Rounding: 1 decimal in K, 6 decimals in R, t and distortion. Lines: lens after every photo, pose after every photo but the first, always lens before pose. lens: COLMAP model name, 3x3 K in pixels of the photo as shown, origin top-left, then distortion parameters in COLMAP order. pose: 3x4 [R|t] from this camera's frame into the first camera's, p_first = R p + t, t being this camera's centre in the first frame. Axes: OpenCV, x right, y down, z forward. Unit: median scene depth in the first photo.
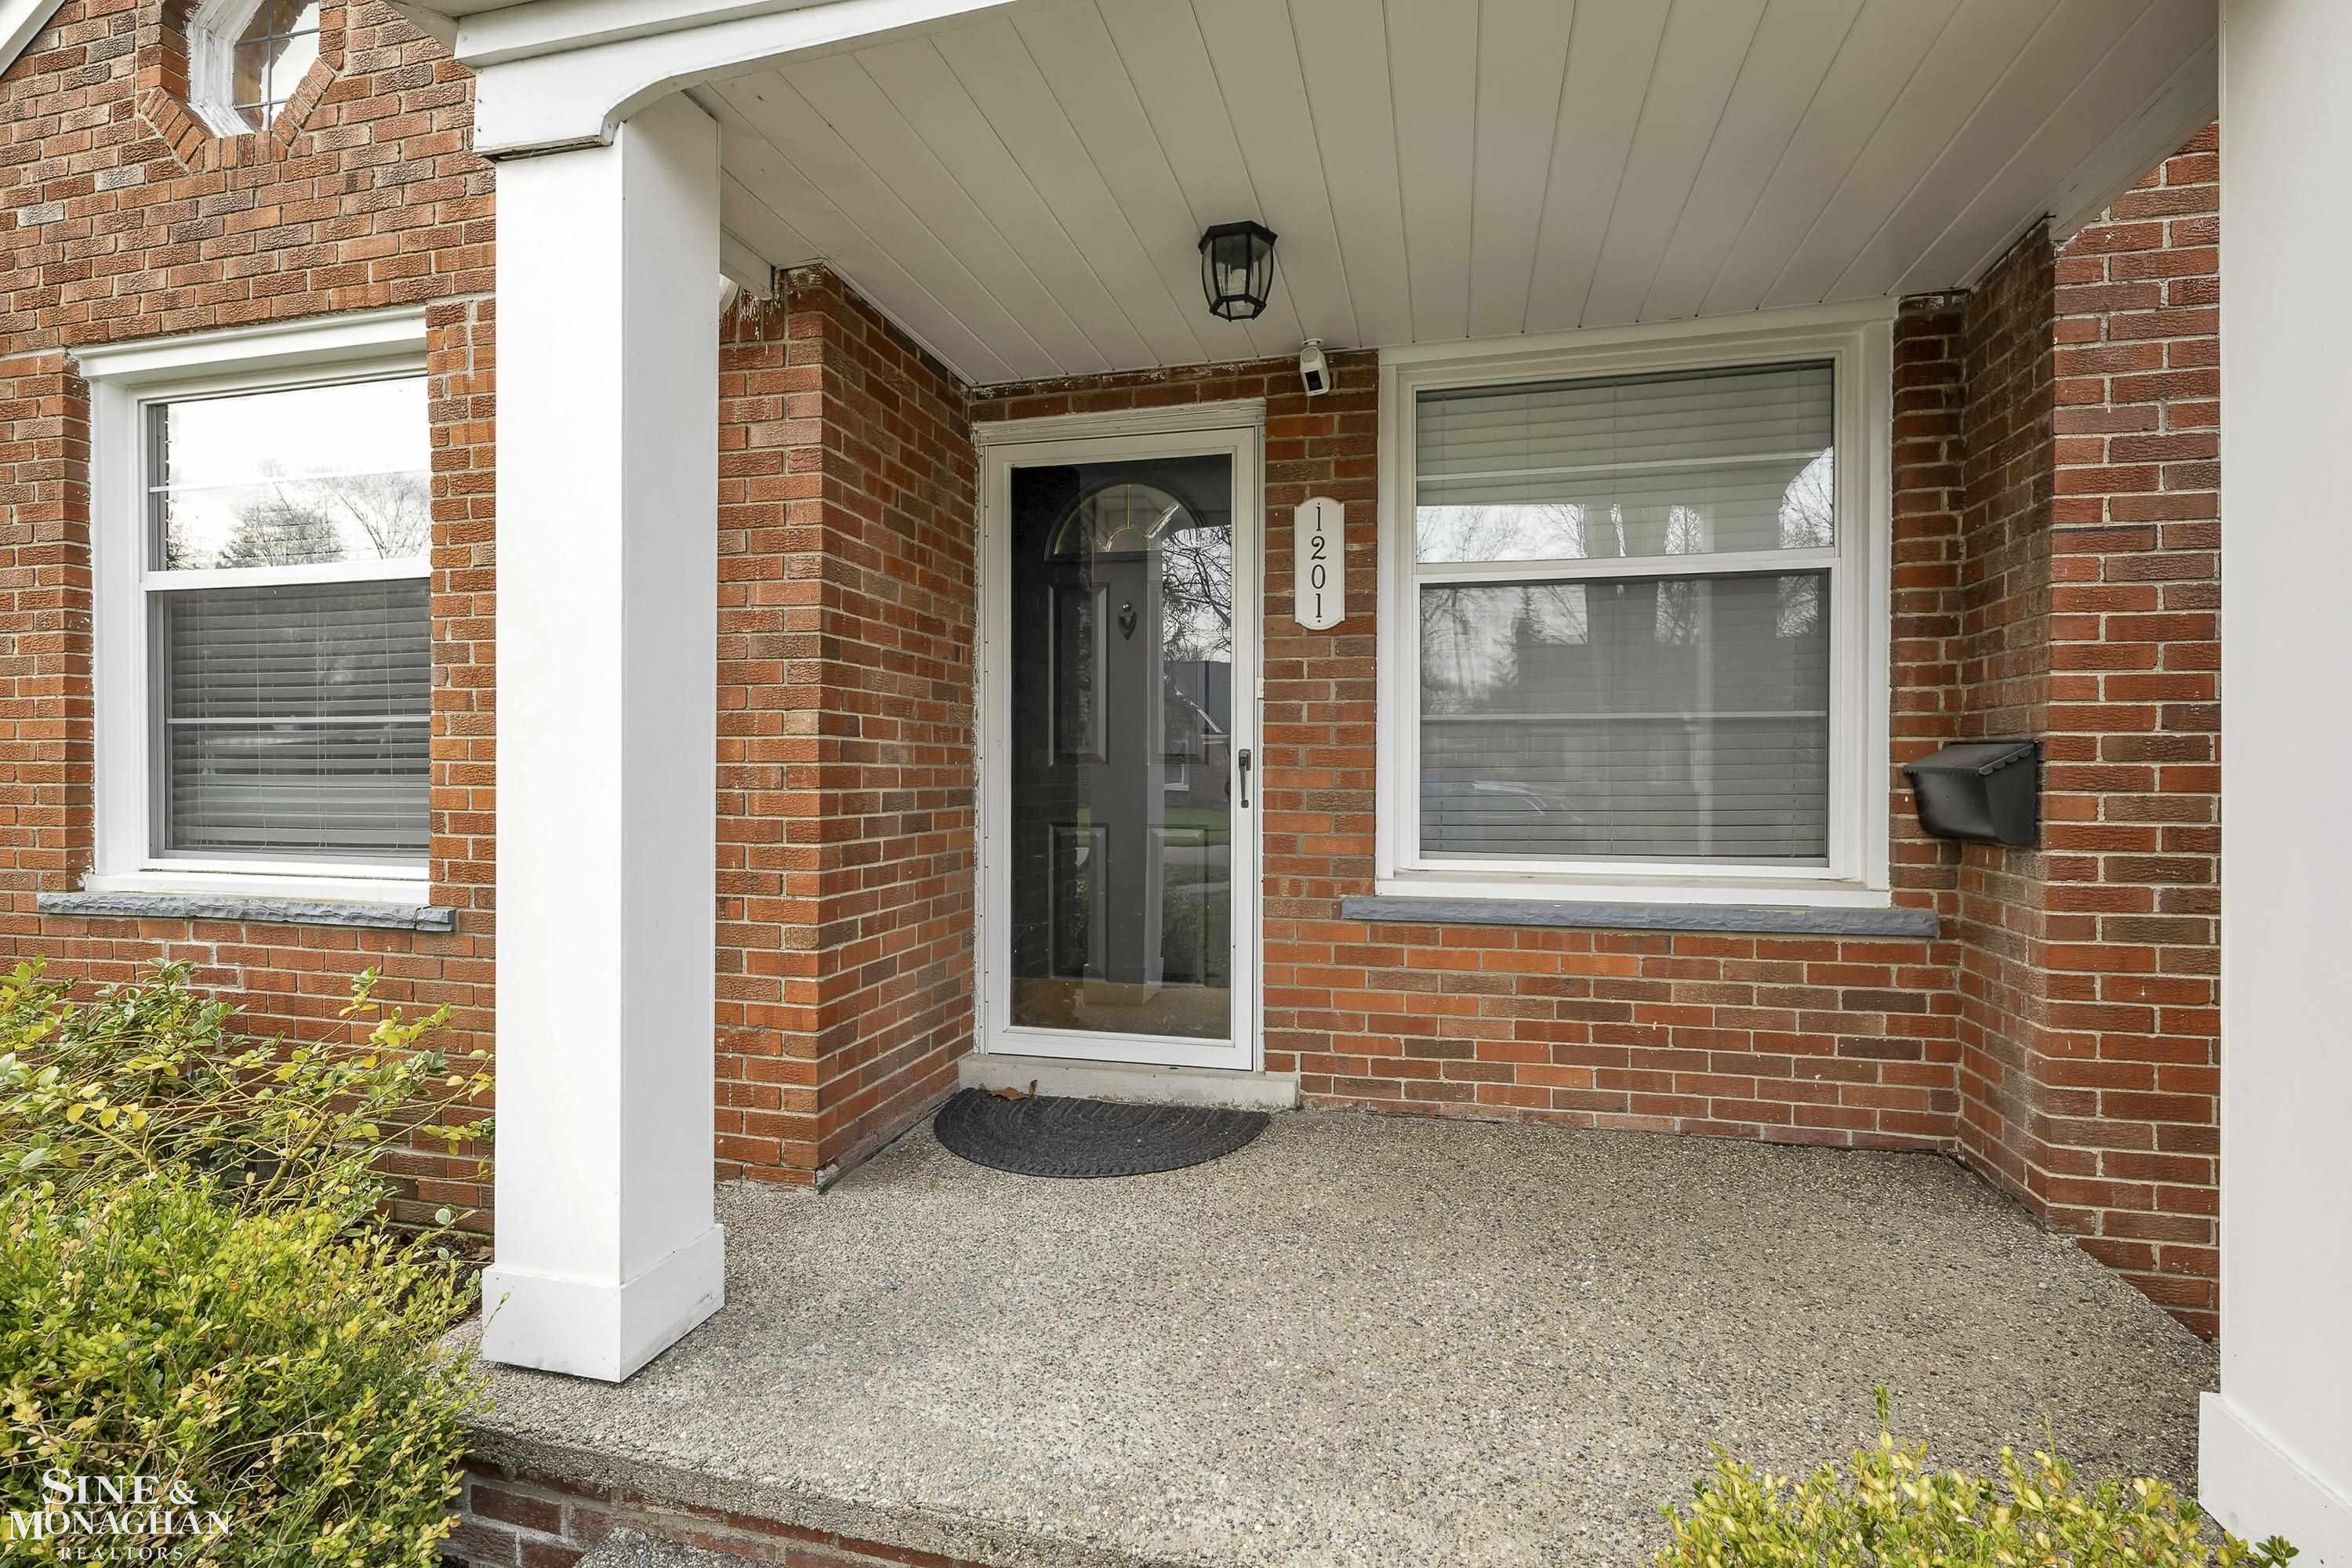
lens RADIAL K [[1117.7, 0, 1166.1], [0, 1117.7, 769.4], [0, 0, 1]] dist [-0.003835, -0.000627]
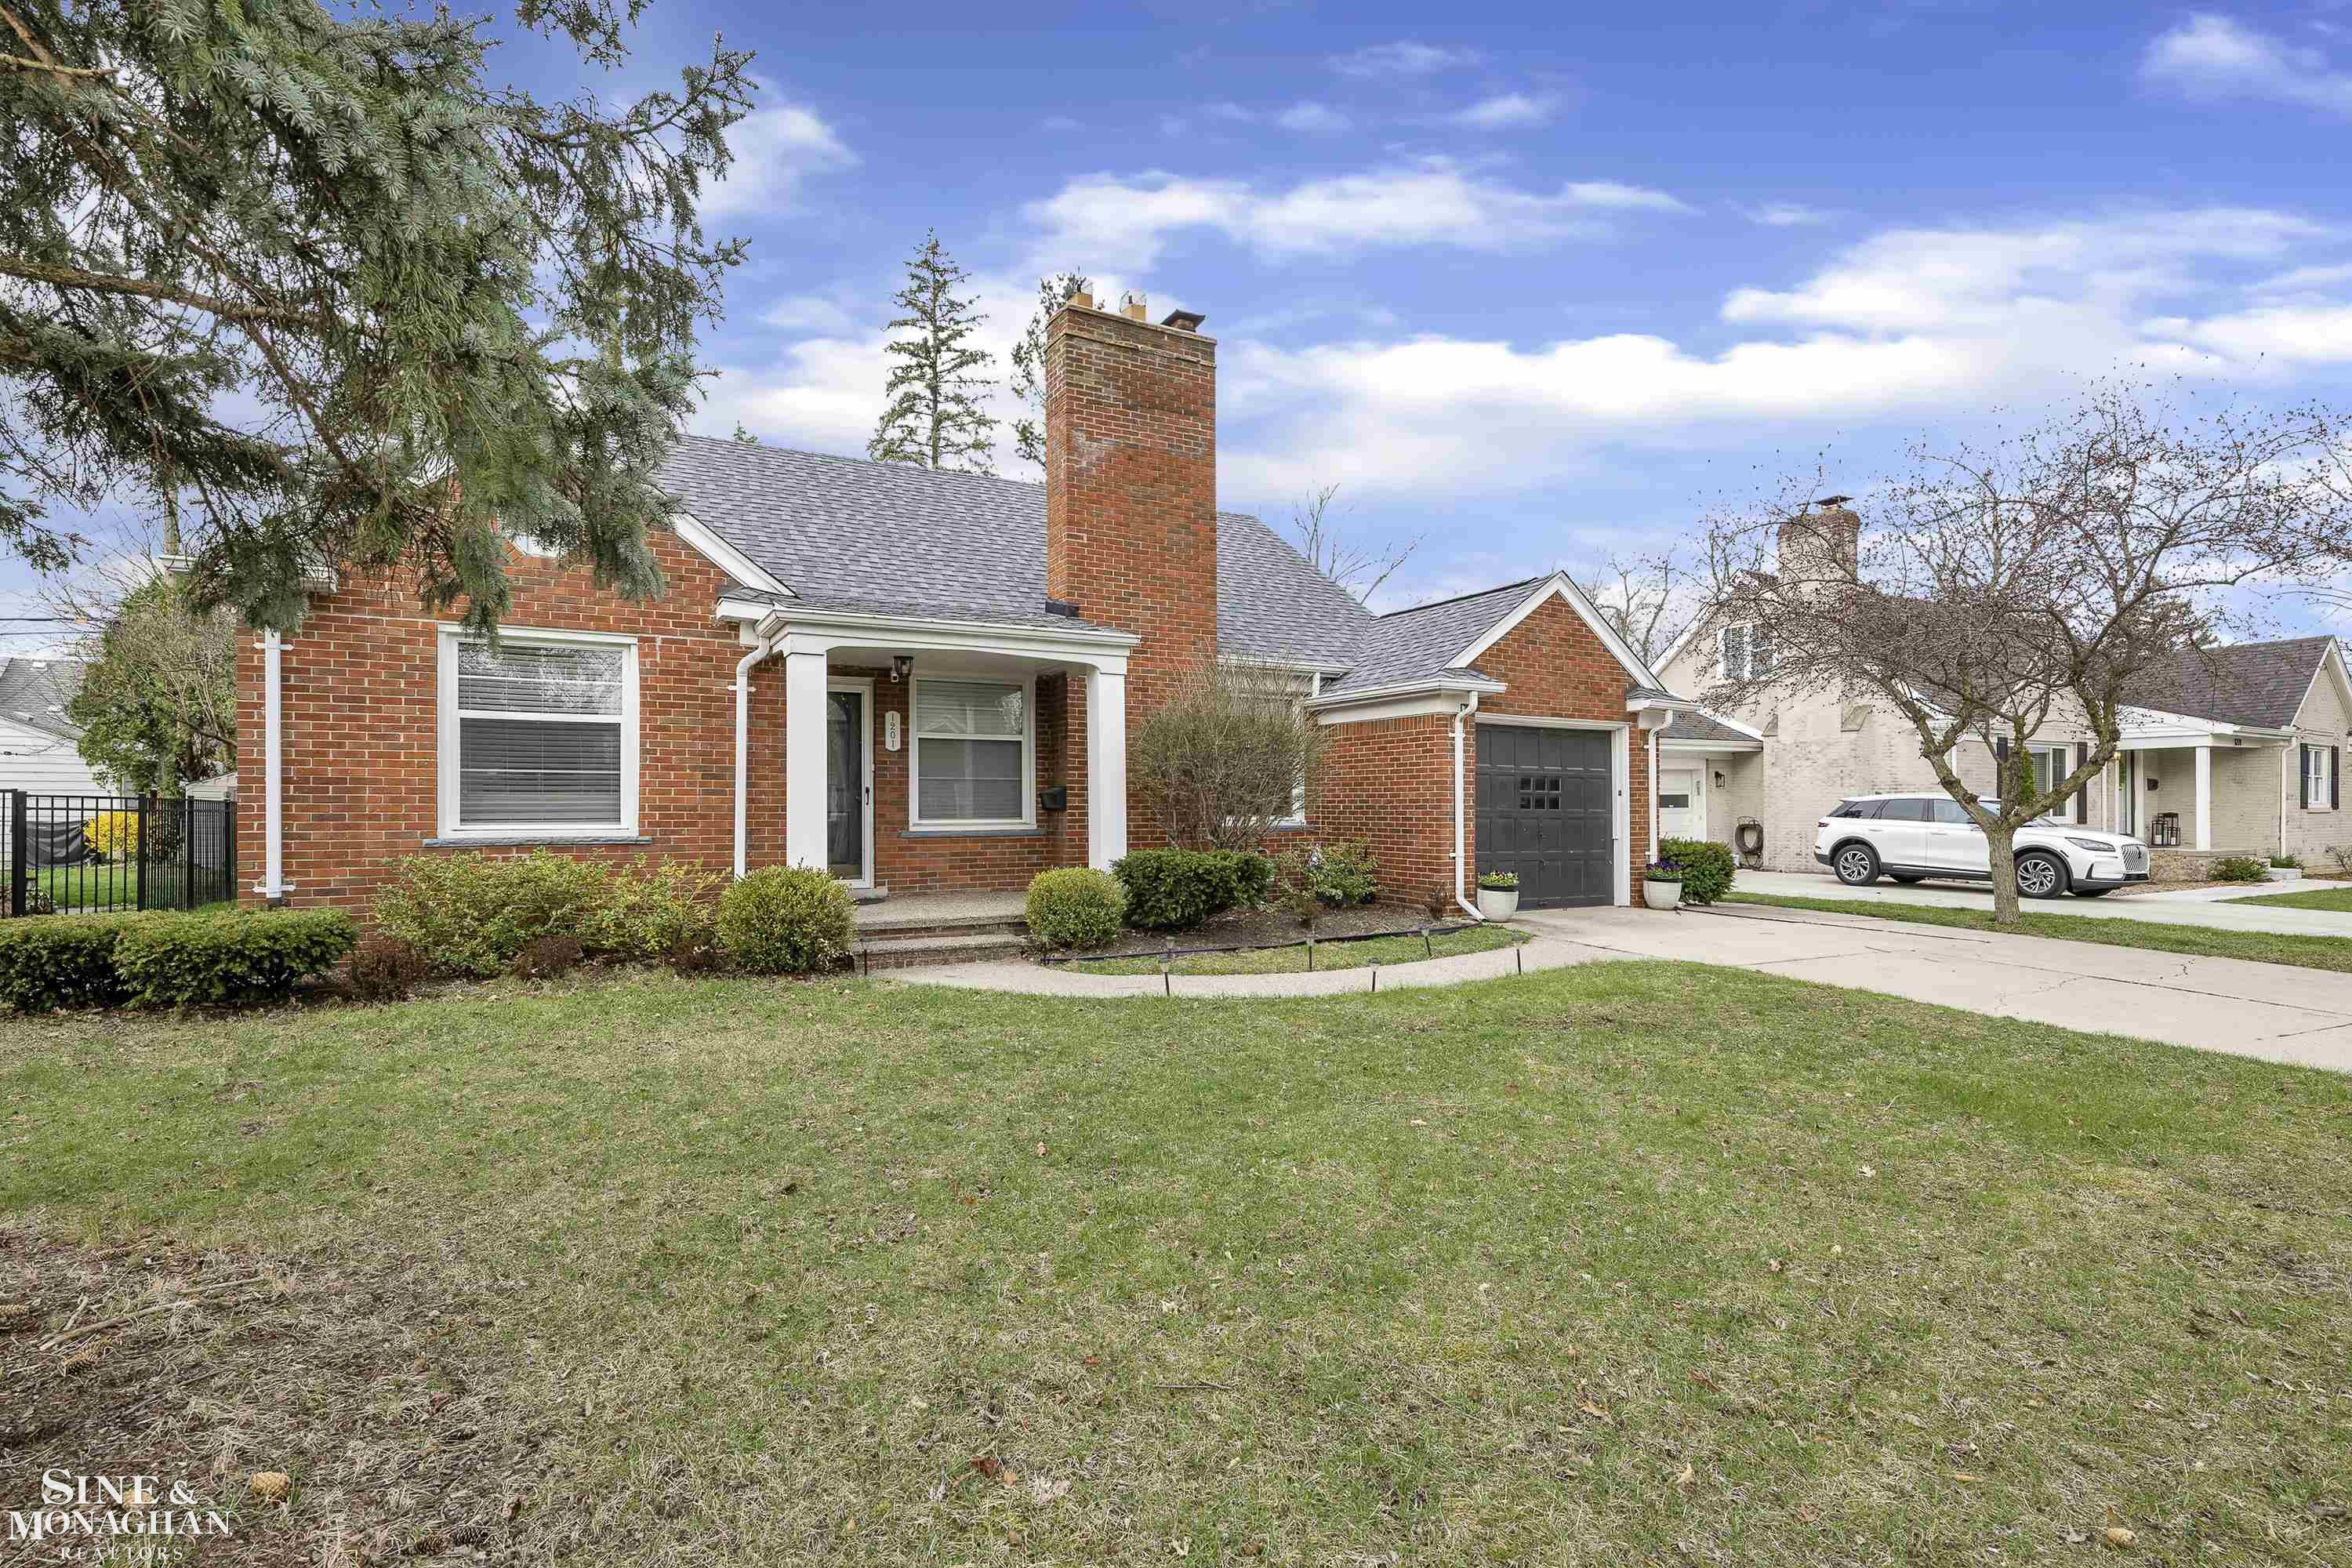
lens RADIAL K [[1117.7, 0, 1181.4], [0, 1117.7, 801.5], [0, 0, 1]] dist [-0.003835, -0.000627]
pose [[0.726907, 0.003045, 0.686729, -1.516893], [0.010252, 0.999831, -0.015286, 0.084373], [-0.686659, 0.018152, 0.726753, -1.994497]]
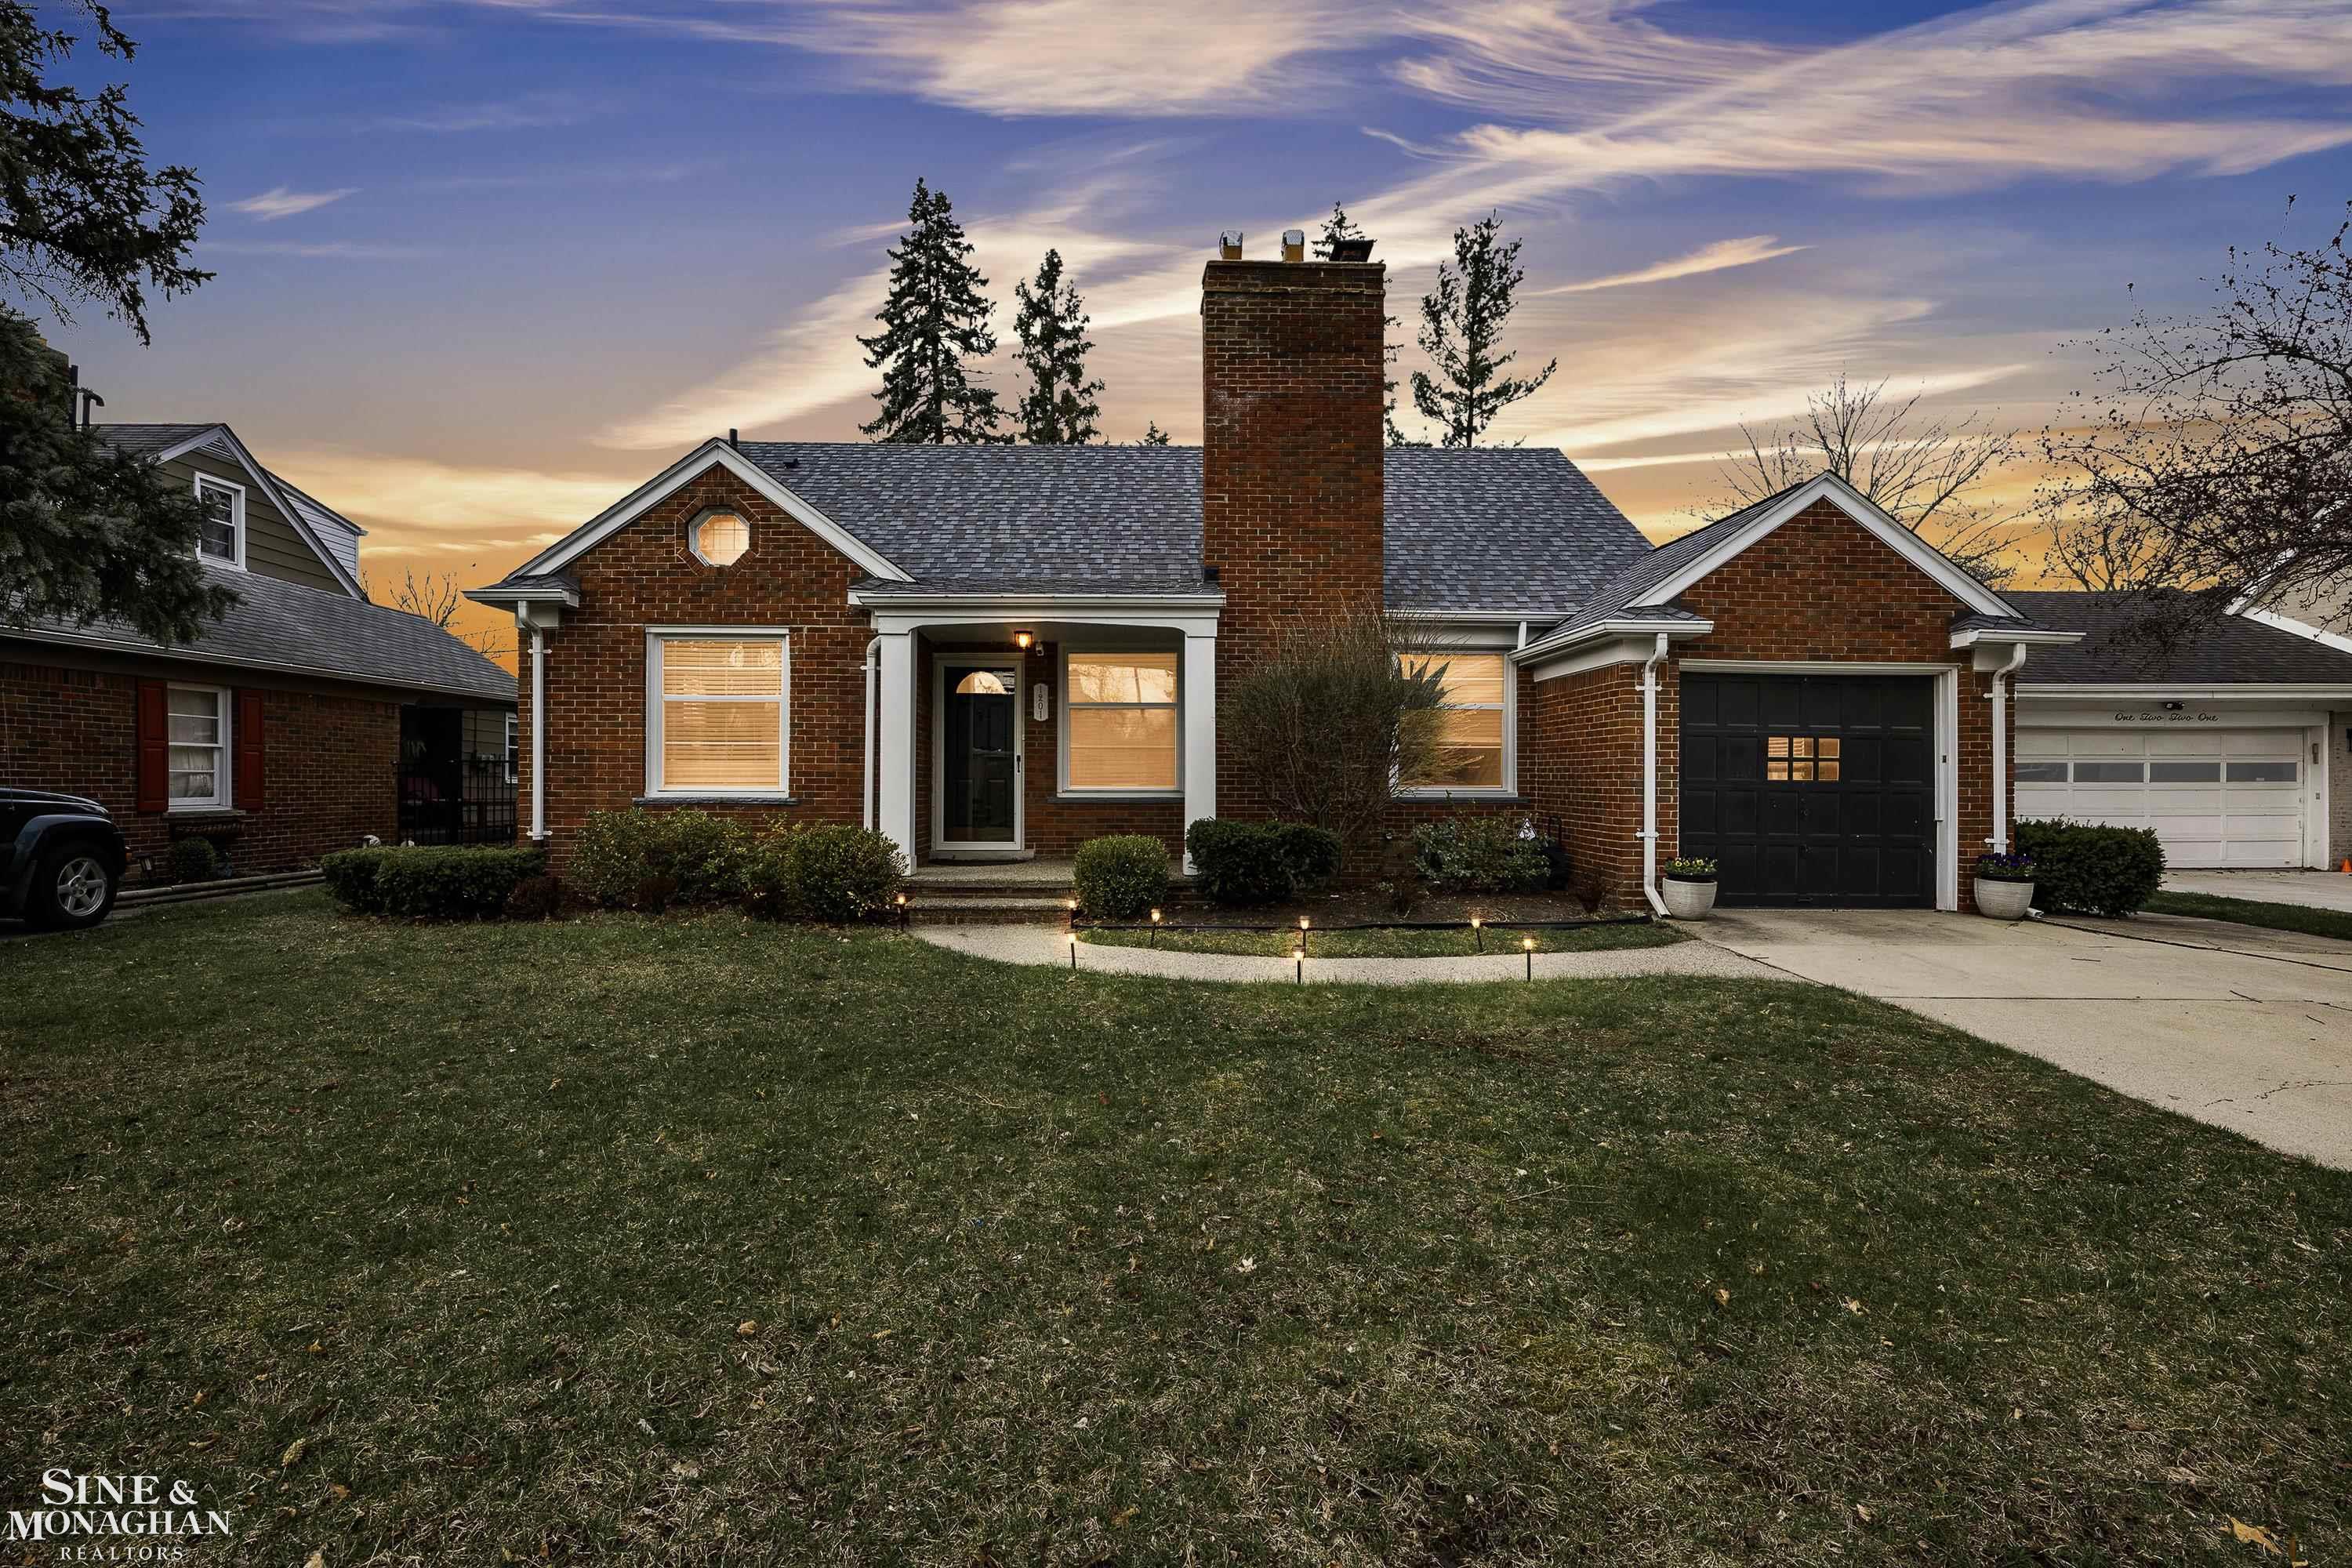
lens RADIAL K [[1117.7, 0, 1179.4], [0, 1117.7, 776.6], [0, 0, 1]] dist [-0.003835, -0.000627]
pose [[0.962689, 0.004121, 0.270581, -0.390585], [0.000145, 0.999876, -0.015746, 0.103207], [-0.270612, 0.015198, 0.962569, -2.480335]]
